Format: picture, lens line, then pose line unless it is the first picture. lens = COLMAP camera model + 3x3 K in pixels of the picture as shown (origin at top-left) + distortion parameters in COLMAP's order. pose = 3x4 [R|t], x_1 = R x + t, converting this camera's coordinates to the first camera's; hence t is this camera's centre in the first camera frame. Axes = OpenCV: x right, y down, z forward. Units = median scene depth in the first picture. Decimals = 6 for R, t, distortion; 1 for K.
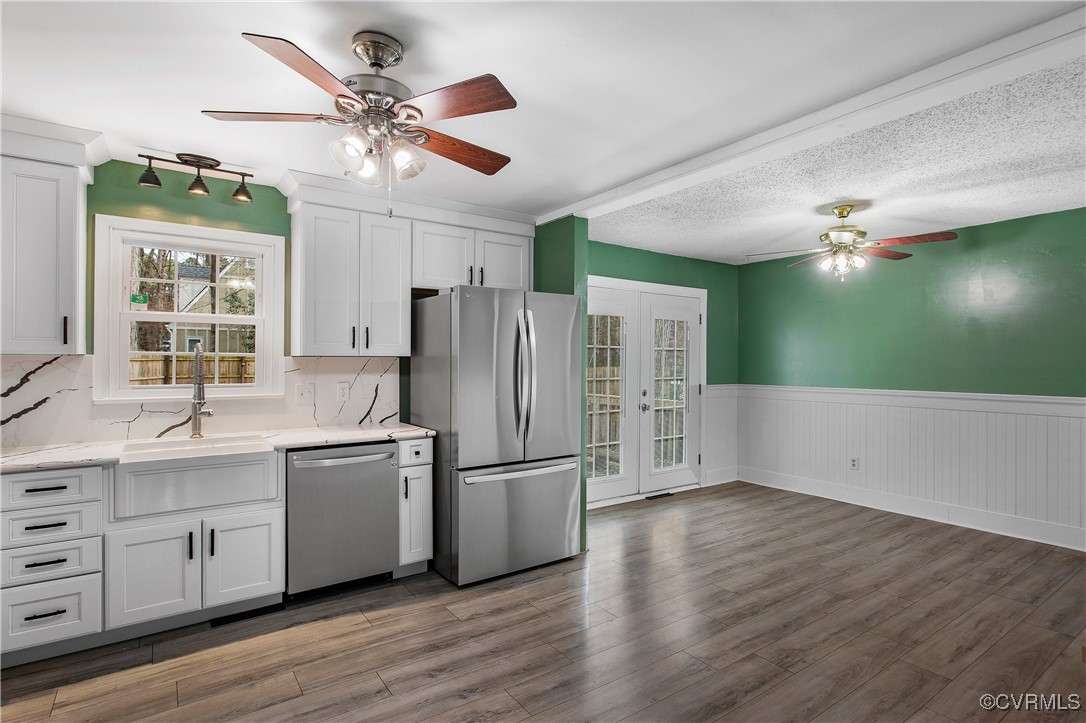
lens RADIAL K [[555.9, 0, 543.9], [0, 555.9, 366.1], [0, 0, 1]] dist [0.003993, 0.000568]
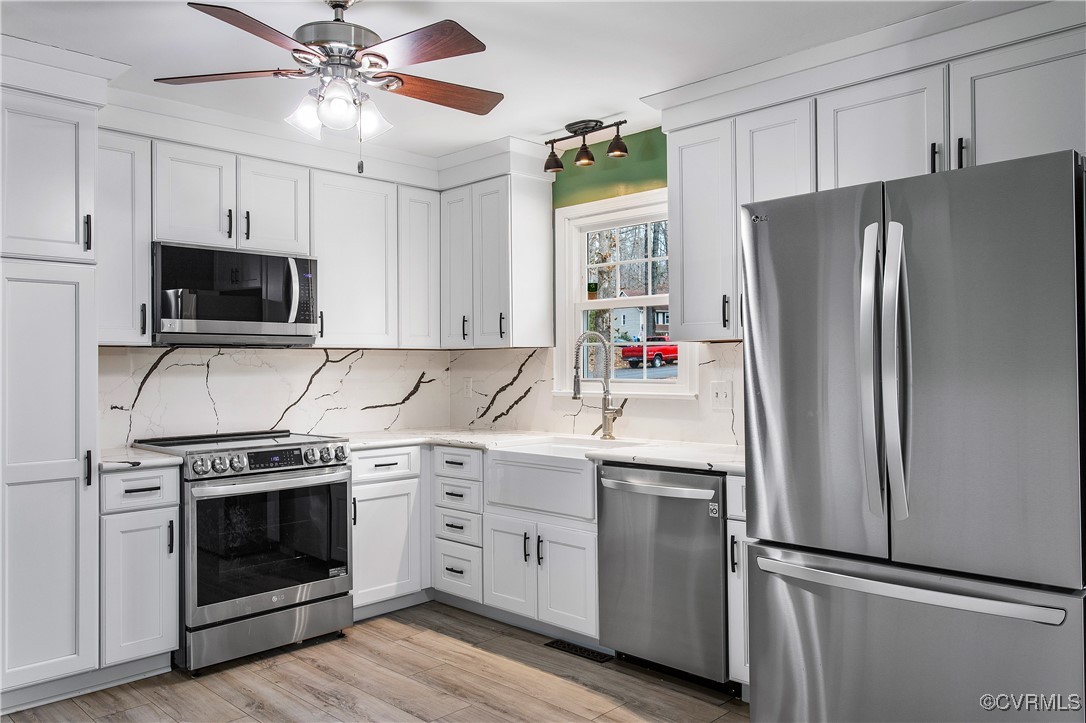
lens RADIAL K [[824.2, 0, 542.1], [0, 824.2, 367.3], [0, 0, 1]] dist [0.001537, 0.006099]
pose [[0.162805, -0.001606, -0.986657, 0.696666], [-0.000249, 0.999999, -0.001669, 0.019264], [0.986658, 0.000518, 0.162804, 0.746496]]
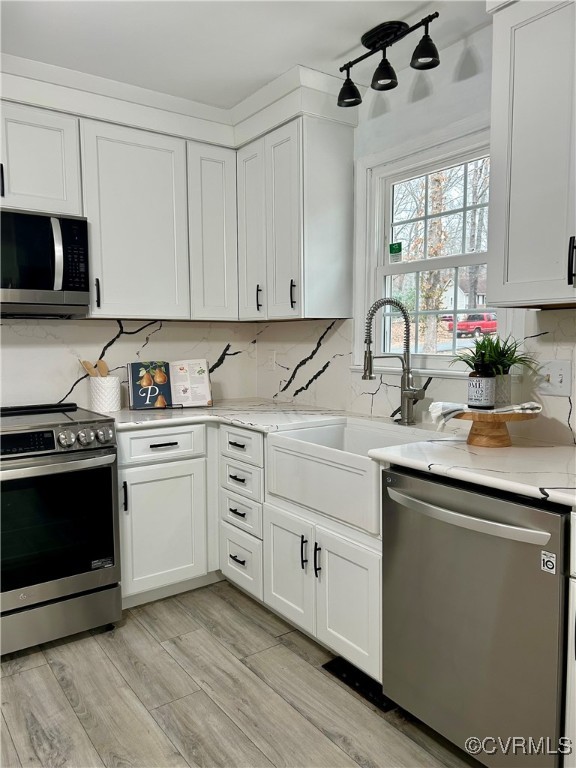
lens RADIAL K [[579.6, 0, 292.6], [0, 579.6, 388.7], [0, 0, 1]] dist [0.061612, -0.046641]
pose [[-0.003054, 0.086512, -0.996246, 0.173330], [-0.004016, 0.996242, 0.086524, 0.013585], [0.999987, 0.004265, -0.002695, 0.920197]]
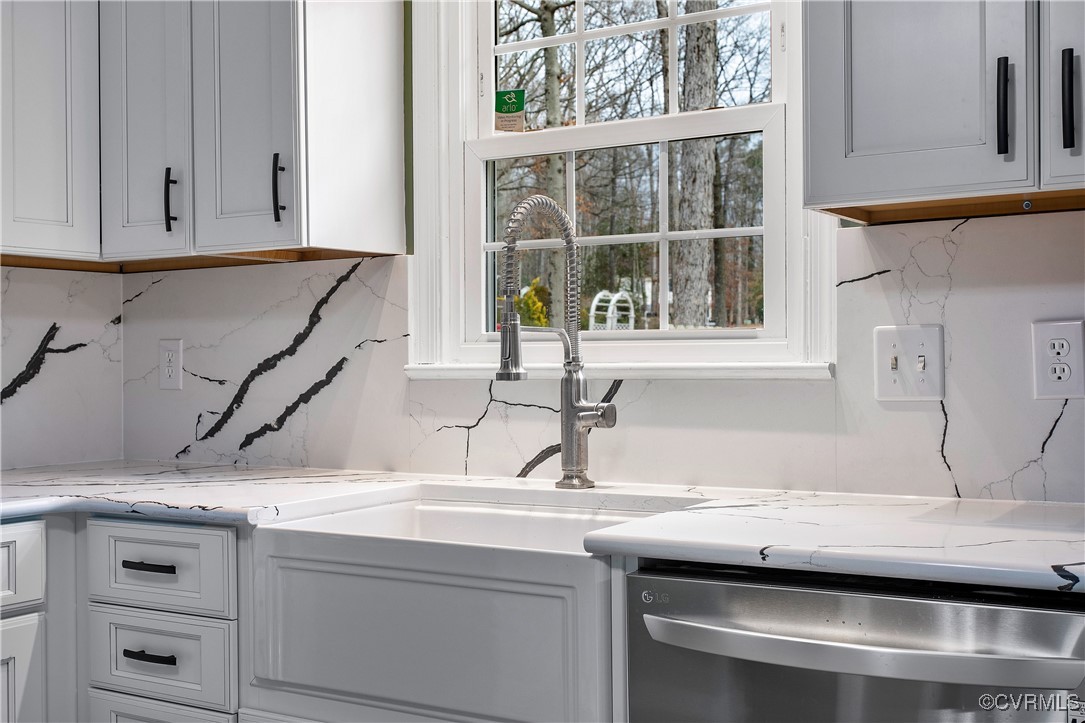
lens RADIAL K [[1256.7, 0, 545.3], [0, 1256.7, 360.3], [0, 0, 1]] dist [0.003942, 0.000000]
pose [[0.386143, -0.004555, -0.922428, 0.061012], [0.003647, 0.999988, -0.003412, 0.060546], [0.922432, -0.002047, 0.386155, 0.756113]]
